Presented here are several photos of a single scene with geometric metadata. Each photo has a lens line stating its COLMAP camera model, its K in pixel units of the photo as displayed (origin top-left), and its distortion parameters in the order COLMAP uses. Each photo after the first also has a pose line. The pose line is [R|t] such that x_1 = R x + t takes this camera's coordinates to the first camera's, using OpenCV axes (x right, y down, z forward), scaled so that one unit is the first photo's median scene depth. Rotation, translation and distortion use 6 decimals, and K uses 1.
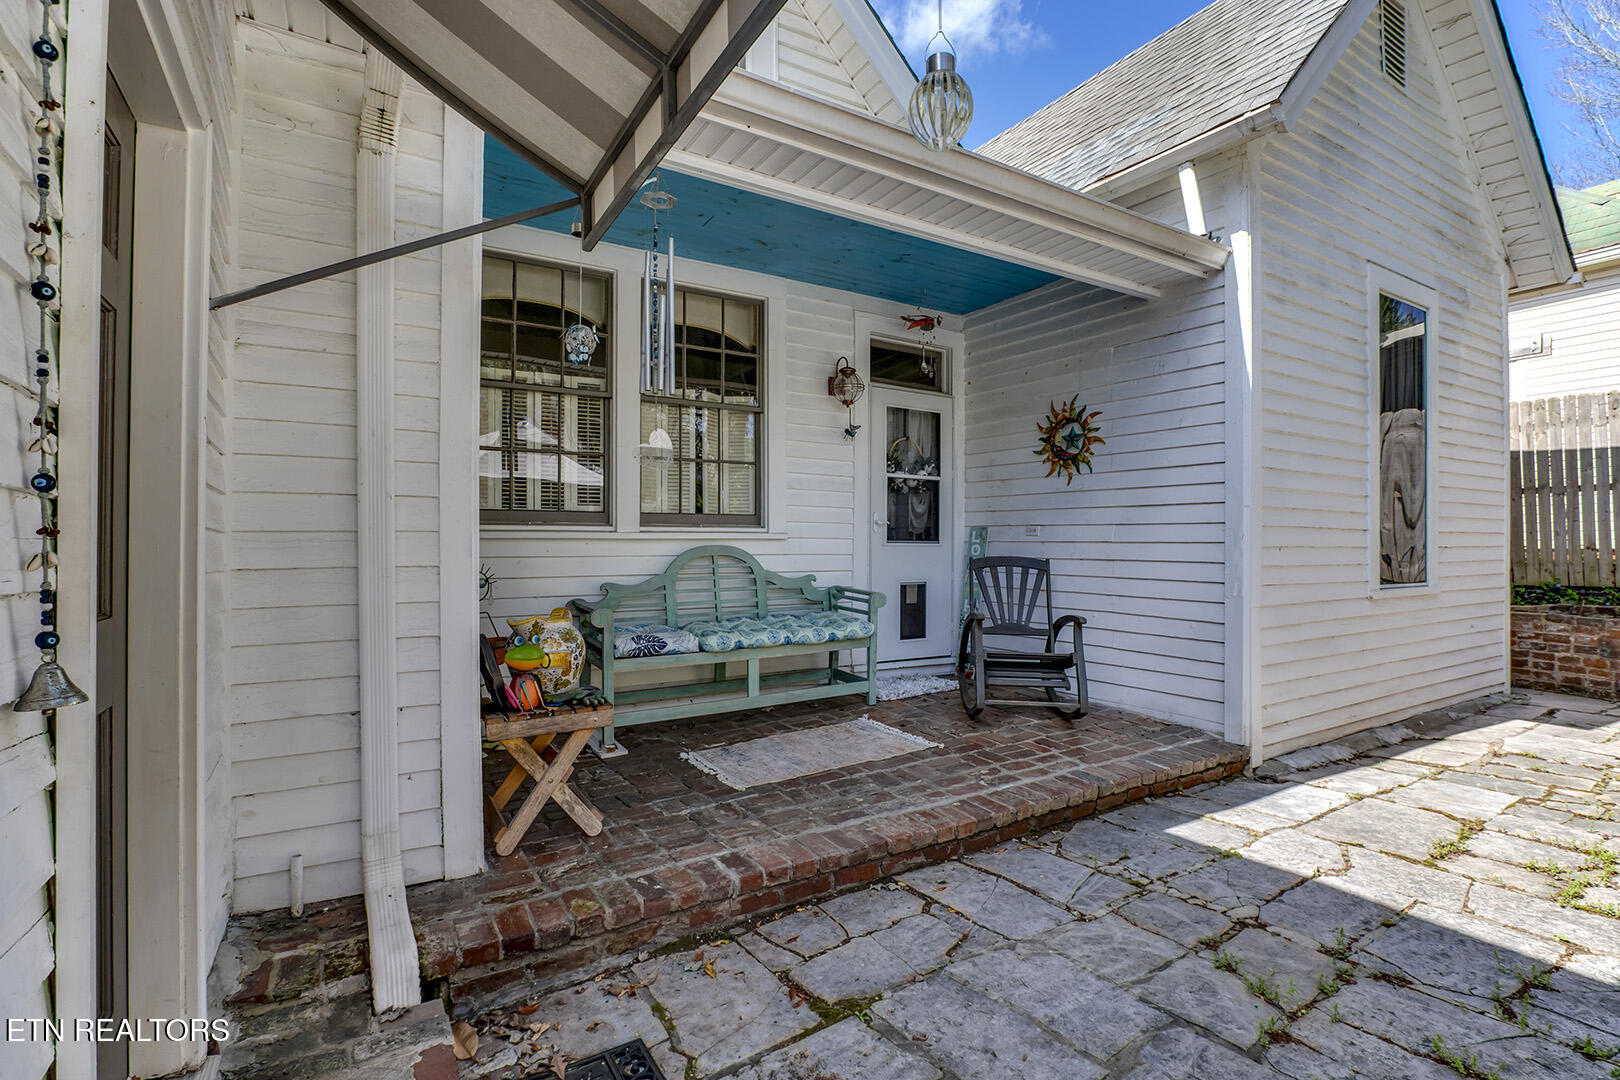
lens RADIAL K [[775.3, 0, 813.6], [0, 775.3, 549.8], [0, 0, 1]] dist [-0.023640, 0.000051]
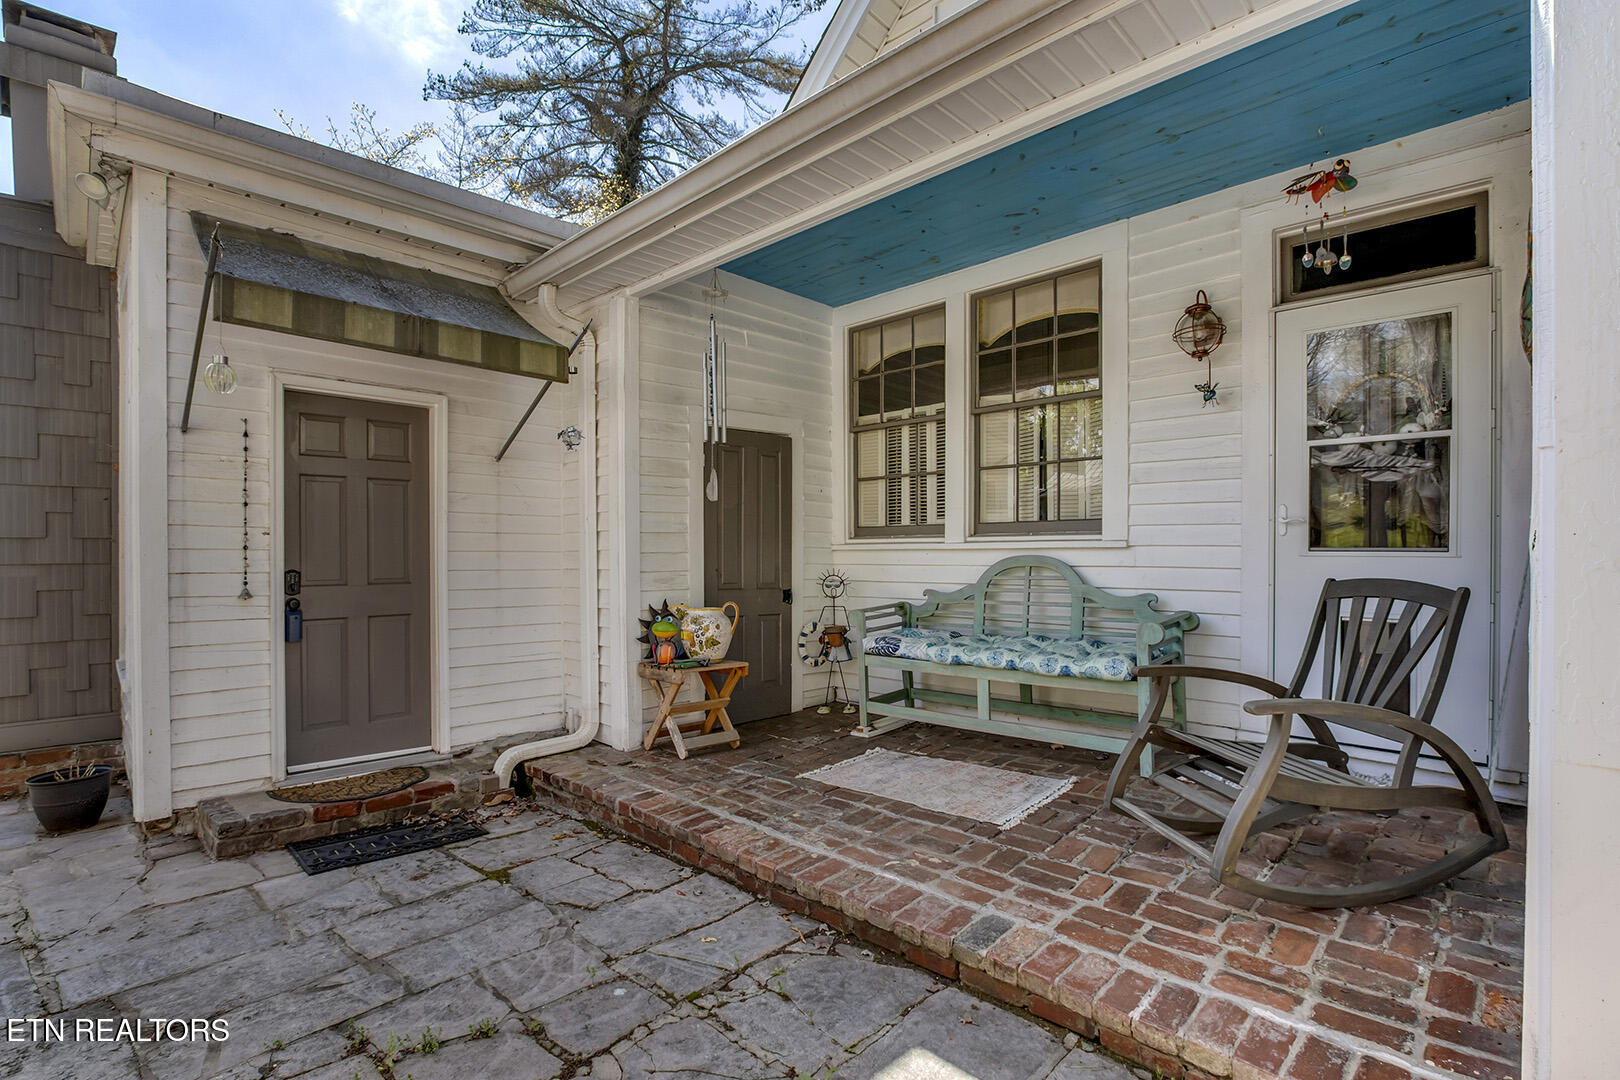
lens RADIAL K [[751.9, 0, 809.0], [0, 751.9, 555.5], [0, 0, 1]] dist [-0.018173, -0.000179]
pose [[0.238657, 0.004625, -0.971093, 0.718920], [0.002921, 0.999981, 0.005481, -0.012100], [0.971100, -0.004145, 0.238639, 0.564379]]
